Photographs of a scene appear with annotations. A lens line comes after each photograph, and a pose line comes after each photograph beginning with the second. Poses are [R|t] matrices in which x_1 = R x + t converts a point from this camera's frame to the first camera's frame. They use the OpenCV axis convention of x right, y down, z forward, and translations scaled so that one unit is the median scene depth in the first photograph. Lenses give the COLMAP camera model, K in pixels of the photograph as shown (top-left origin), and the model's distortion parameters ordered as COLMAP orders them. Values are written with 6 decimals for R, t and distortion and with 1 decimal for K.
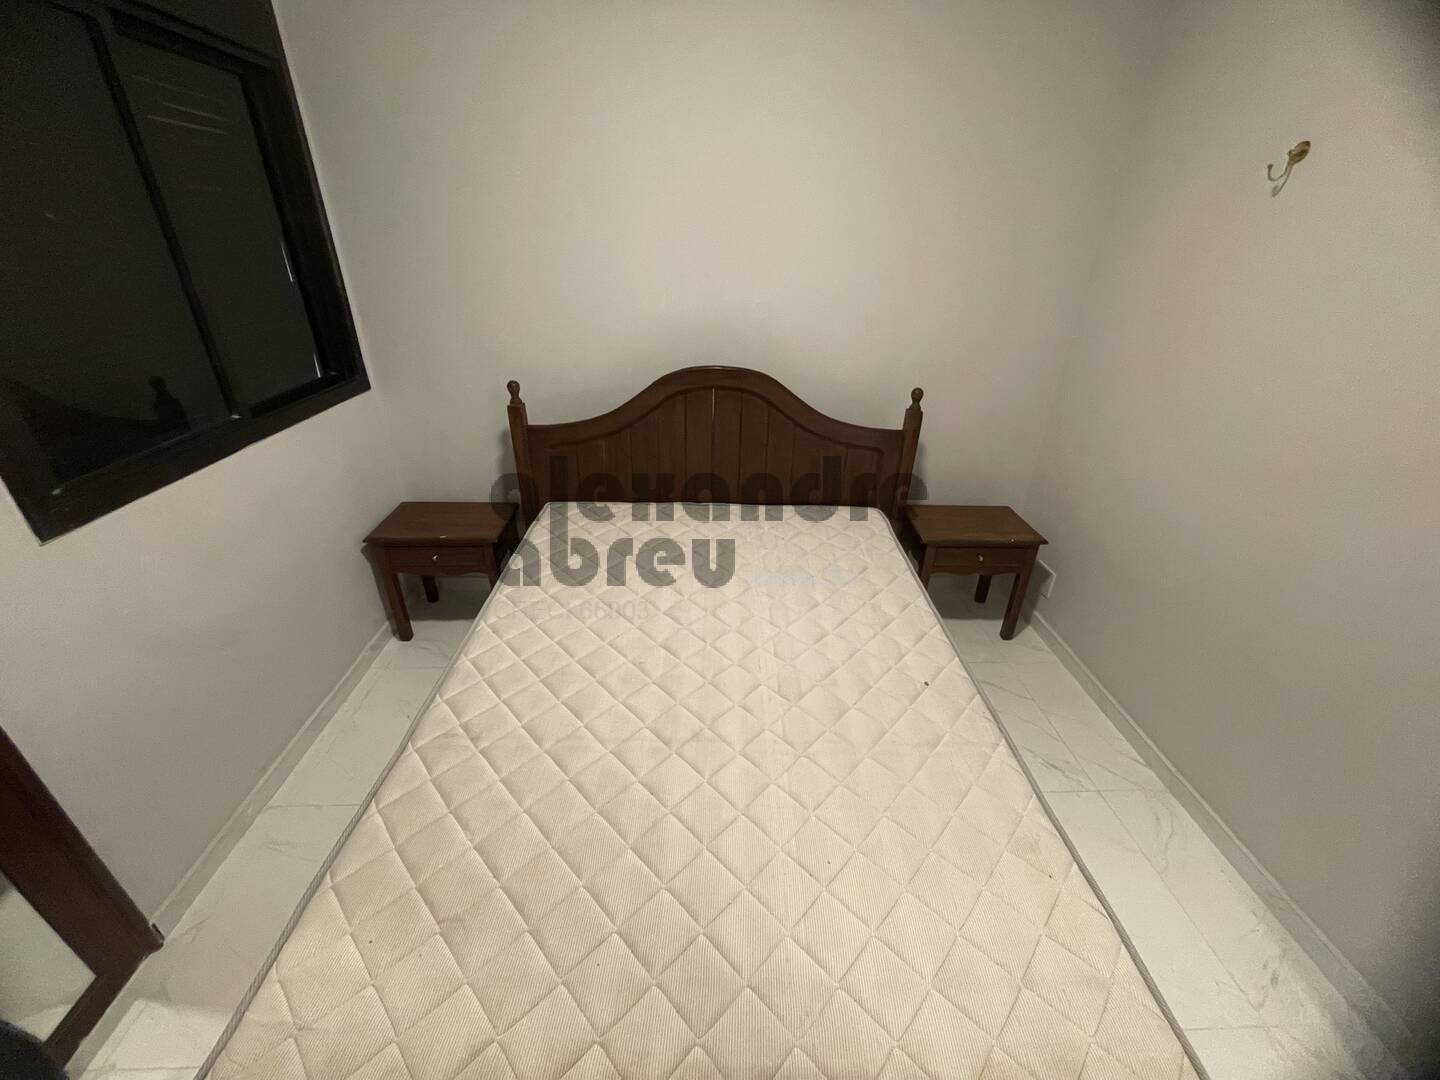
lens RADIAL K [[585.0, 0, 718.4], [0, 585.0, 538.2], [0, 0, 1]] dist [-0.003920, 0.000452]
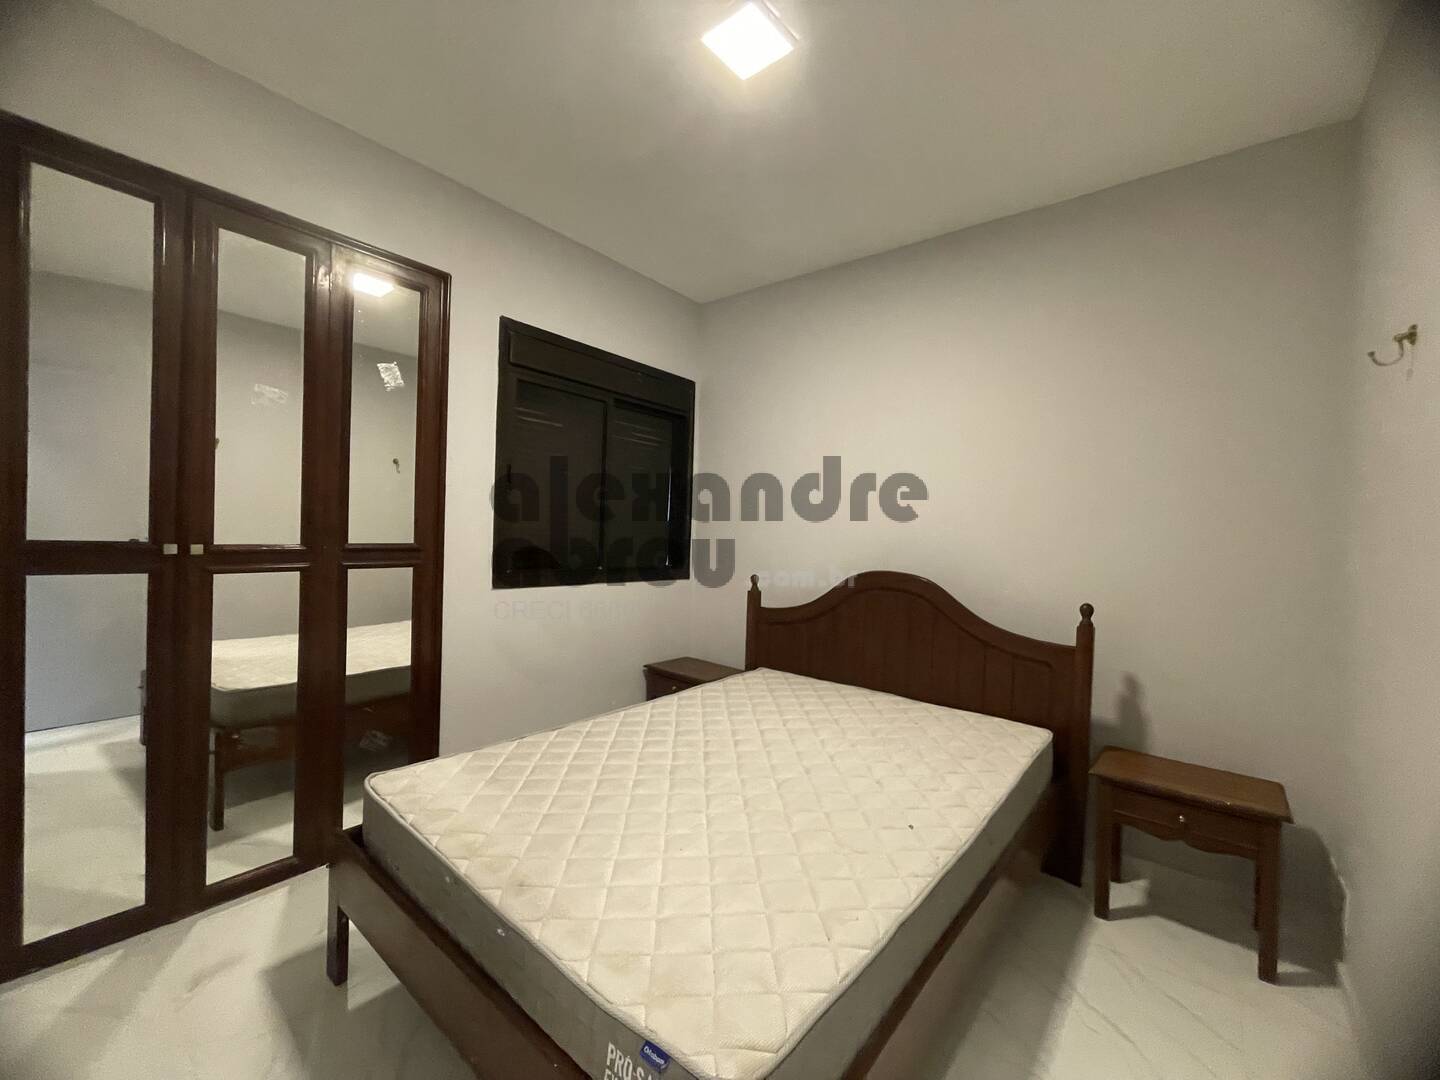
lens RADIAL K [[585.0, 0, 719.7], [0, 585.0, 540.5], [0, 0, 1]] dist [-0.003920, 0.000452]
pose [[0.756686, 0.010975, -0.653687, 0.508479], [-0.317758, 0.879991, -0.353052, 0.187931], [0.571363, 0.474864, 0.669364, -0.051430]]
